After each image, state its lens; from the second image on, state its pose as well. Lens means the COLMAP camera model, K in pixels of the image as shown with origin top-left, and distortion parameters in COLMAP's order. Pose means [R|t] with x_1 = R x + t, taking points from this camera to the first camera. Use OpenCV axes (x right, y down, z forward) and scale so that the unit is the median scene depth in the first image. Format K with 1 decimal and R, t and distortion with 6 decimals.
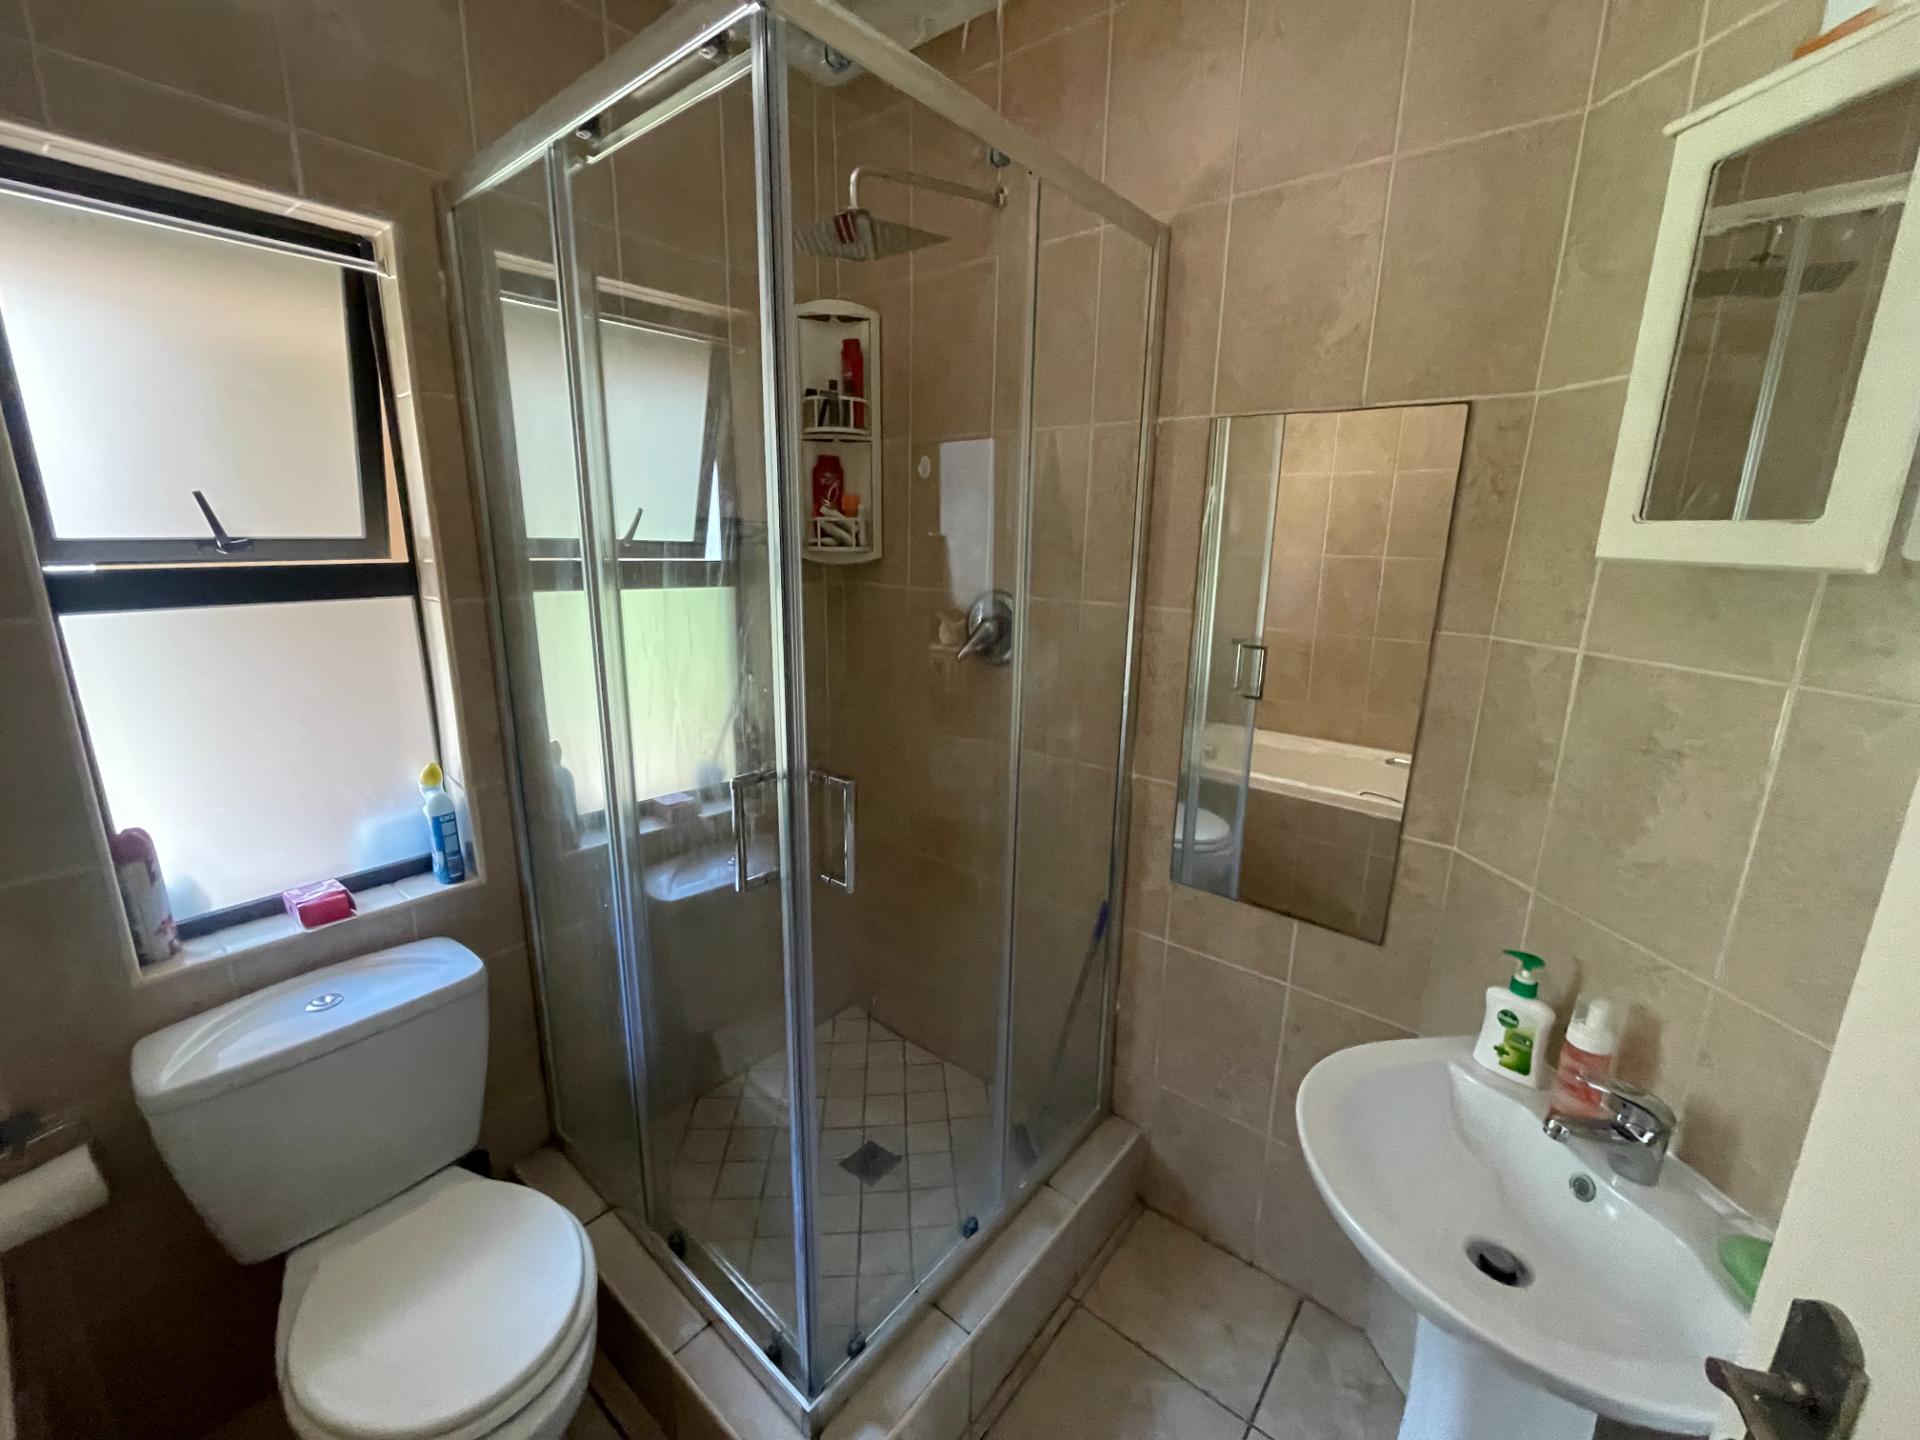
lens RADIAL K [[777.3, 0, 962.3], [0, 777.3, 720.7], [0, 0, 1]] dist [-0.002534, -0.000132]
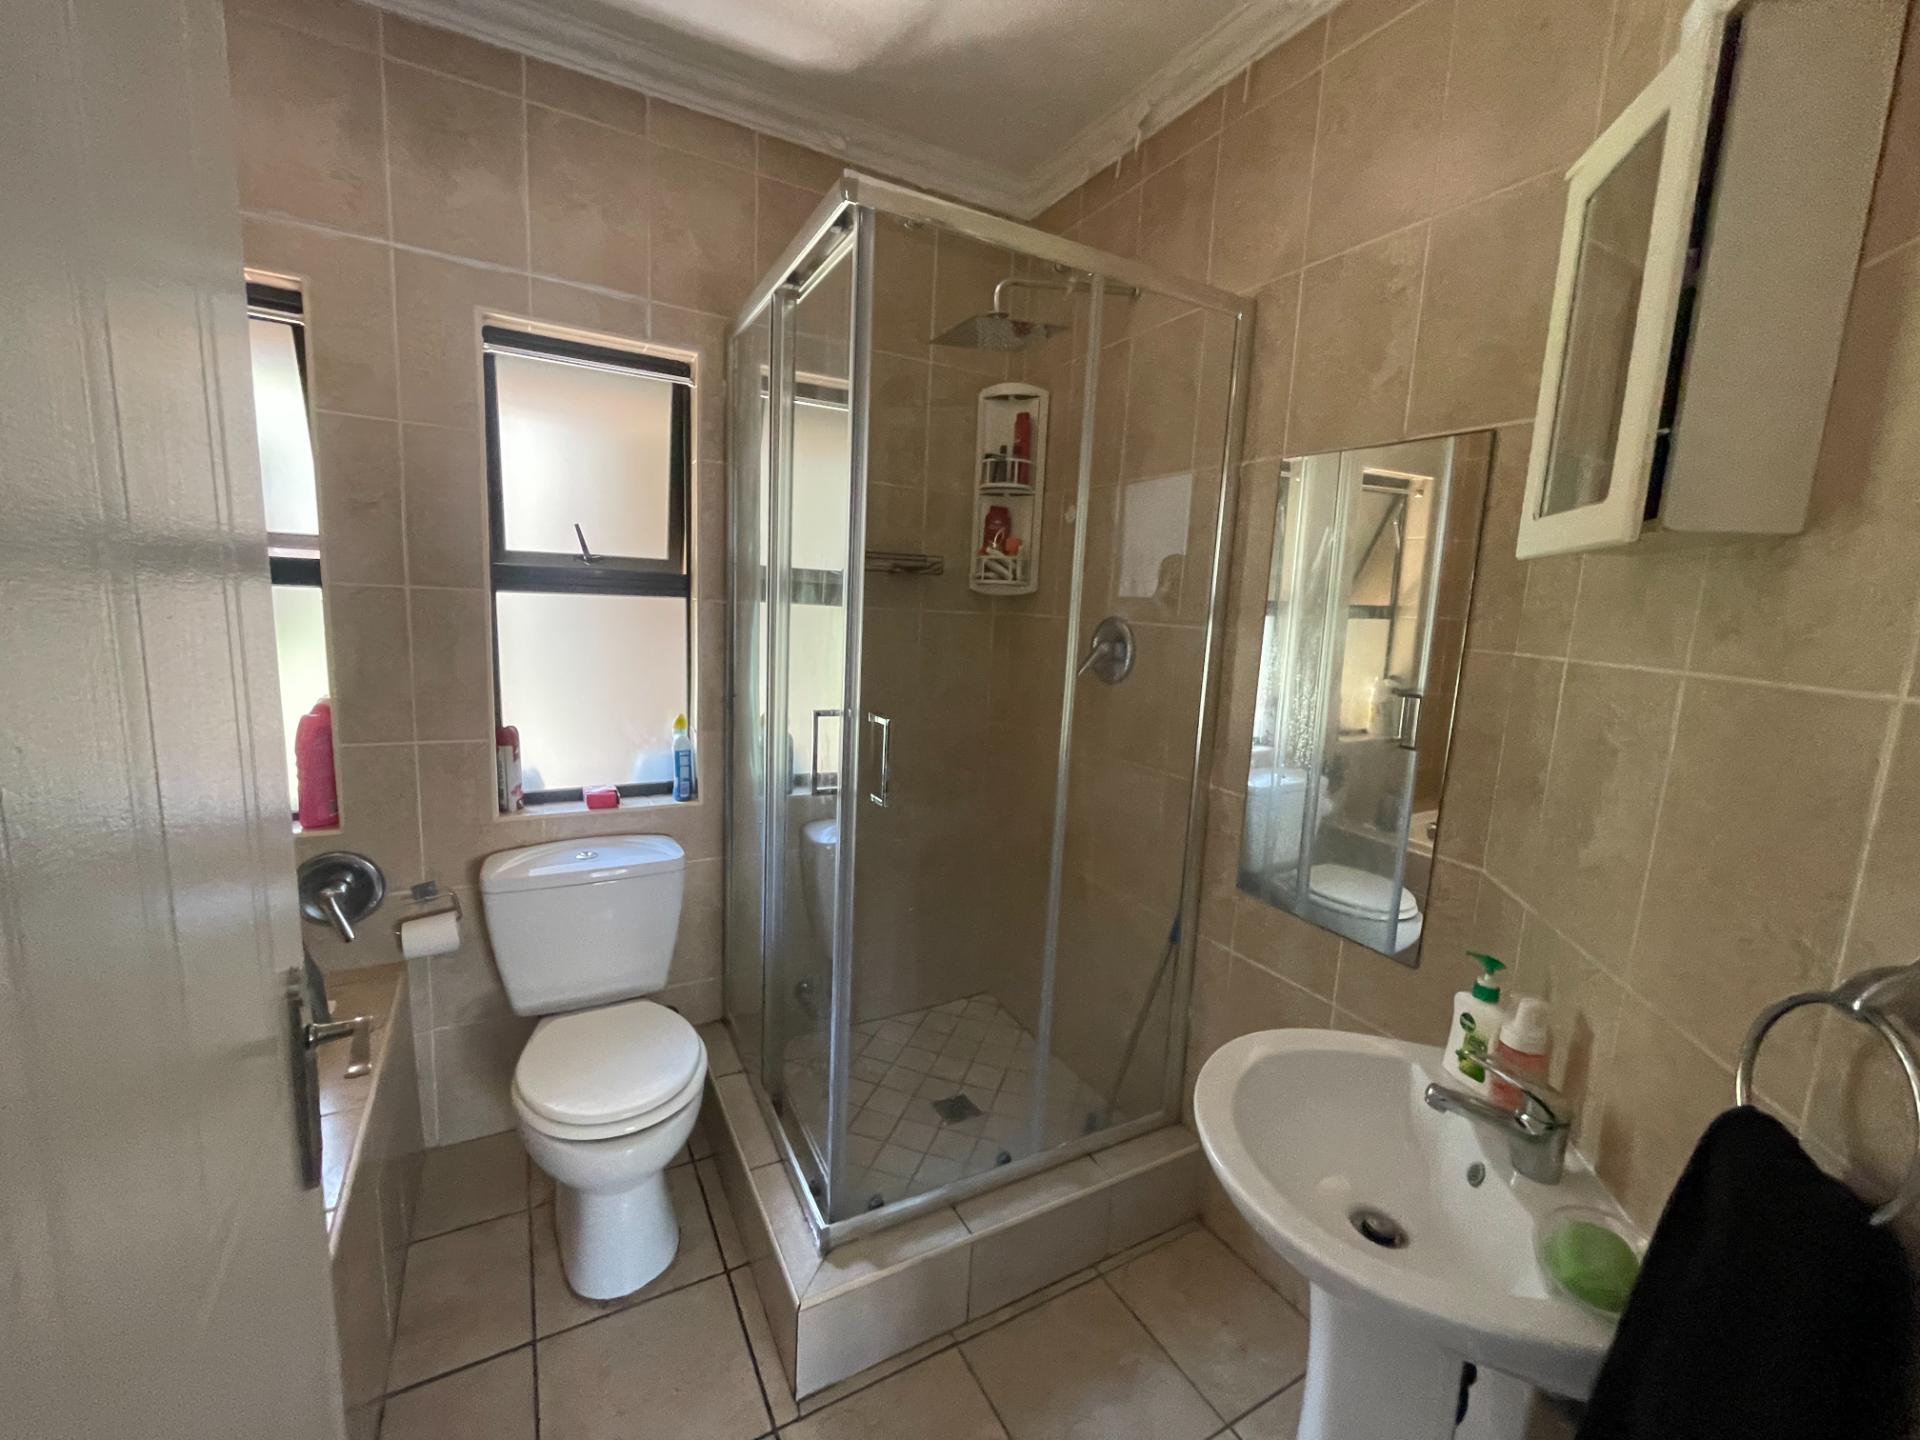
lens RADIAL K [[777.3, 0, 967.2], [0, 777.3, 721.8], [0, 0, 1]] dist [-0.002534, -0.000132]
pose [[0.929946, 0.085012, -0.357735, 0.334081], [-0.118811, 0.990189, -0.073545, 0.118570], [0.347973, 0.110895, 0.930923, -0.149085]]
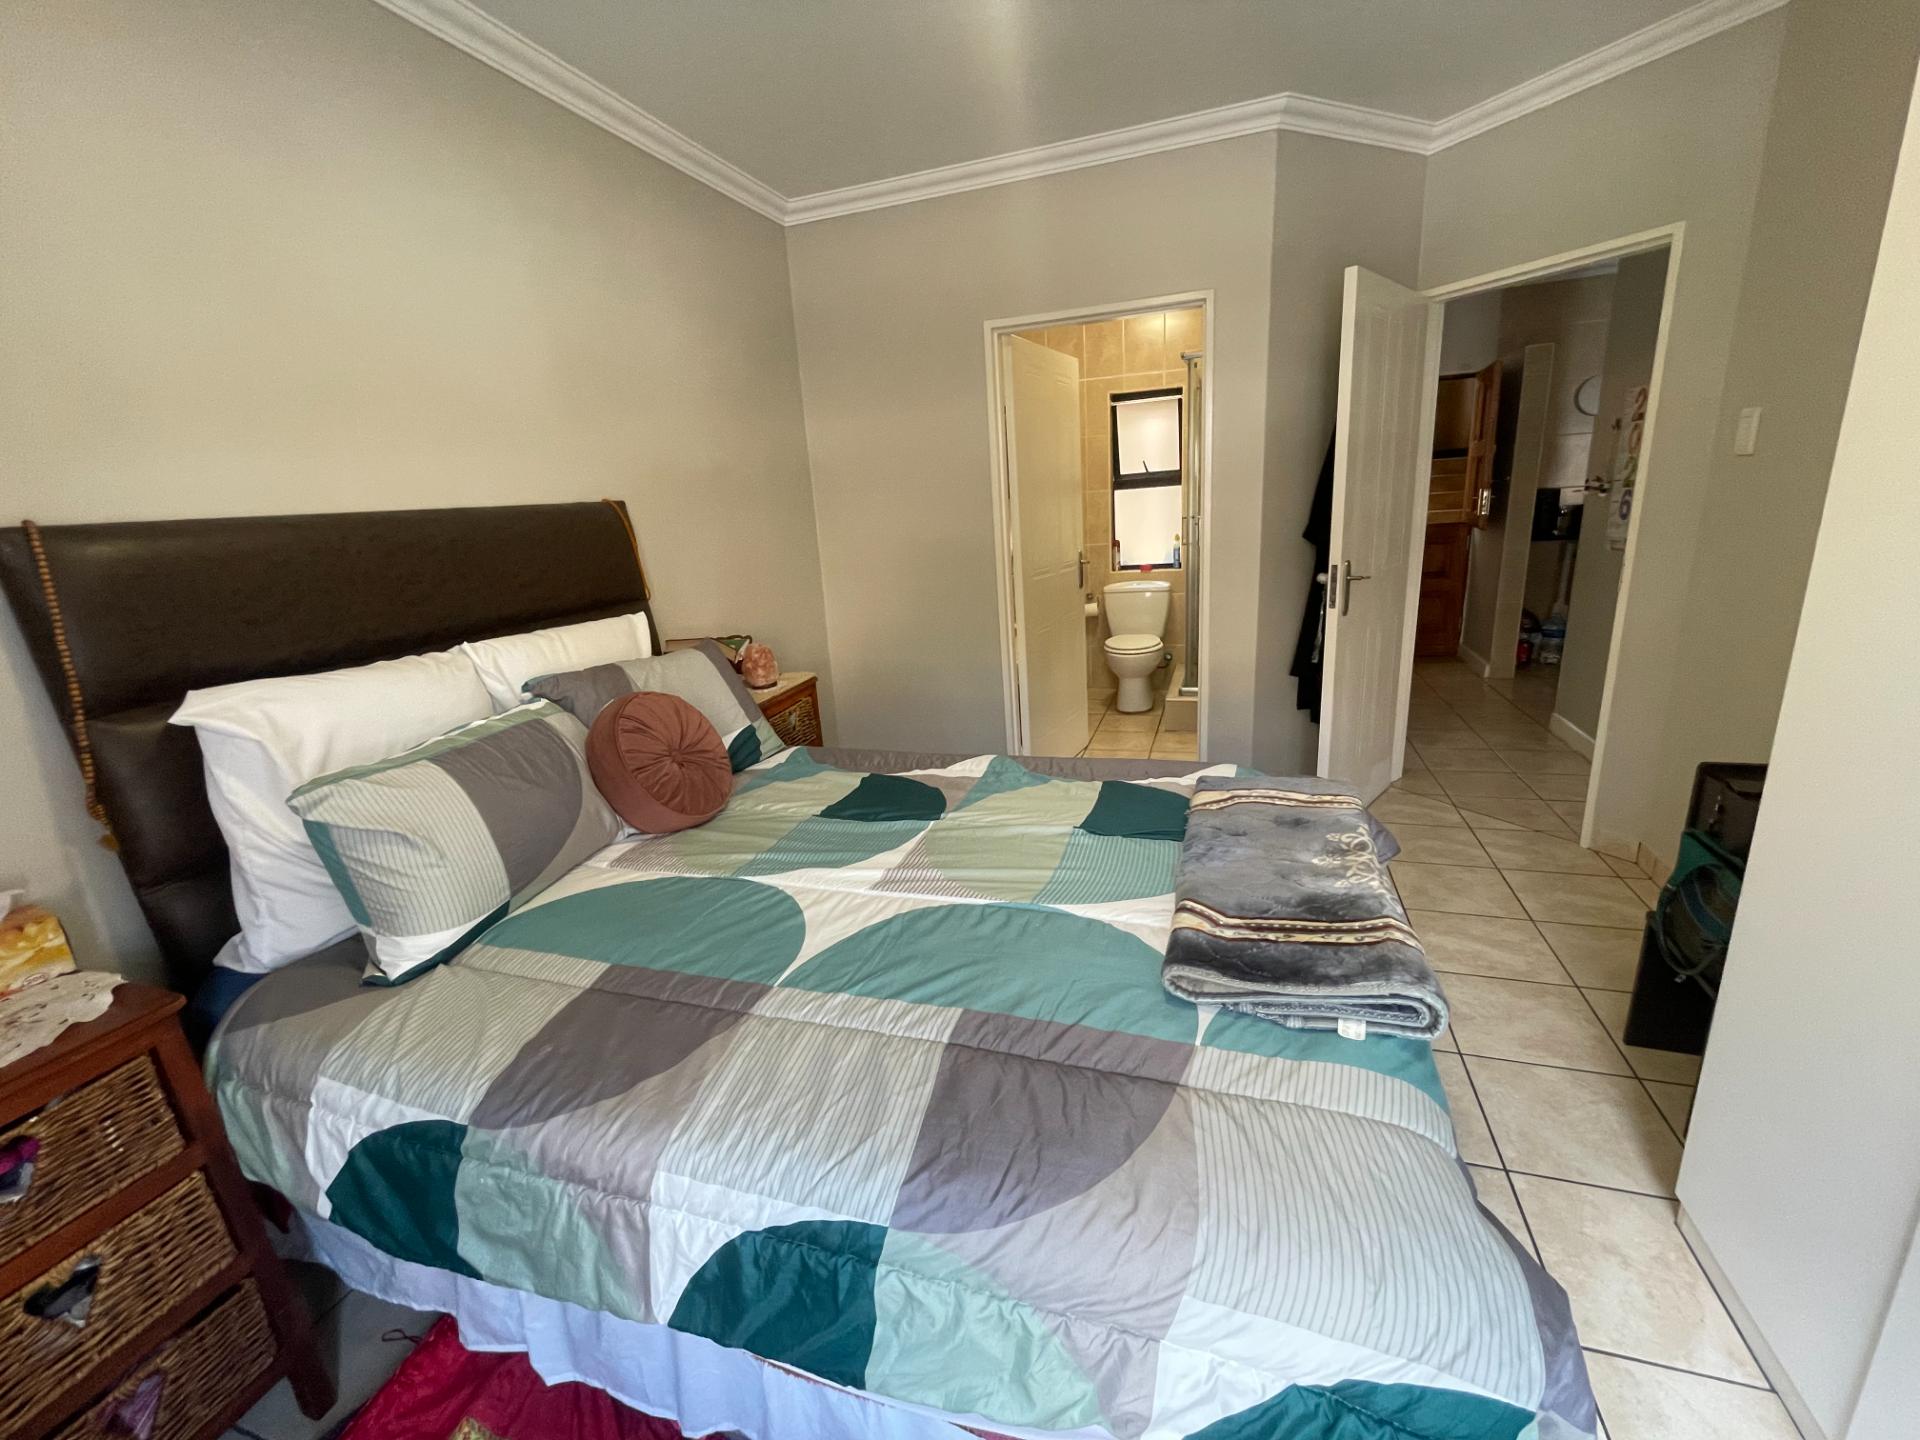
lens RADIAL K [[777.3, 0, 959.6], [0, 777.3, 727.8], [0, 0, 1]] dist [-0.002534, -0.000132]
pose [[0.346894, 0.225773, -0.910325, 2.575977], [-0.147089, 0.971680, 0.184939, 0.433742], [0.926299, 0.069745, 0.370279, -1.258185]]
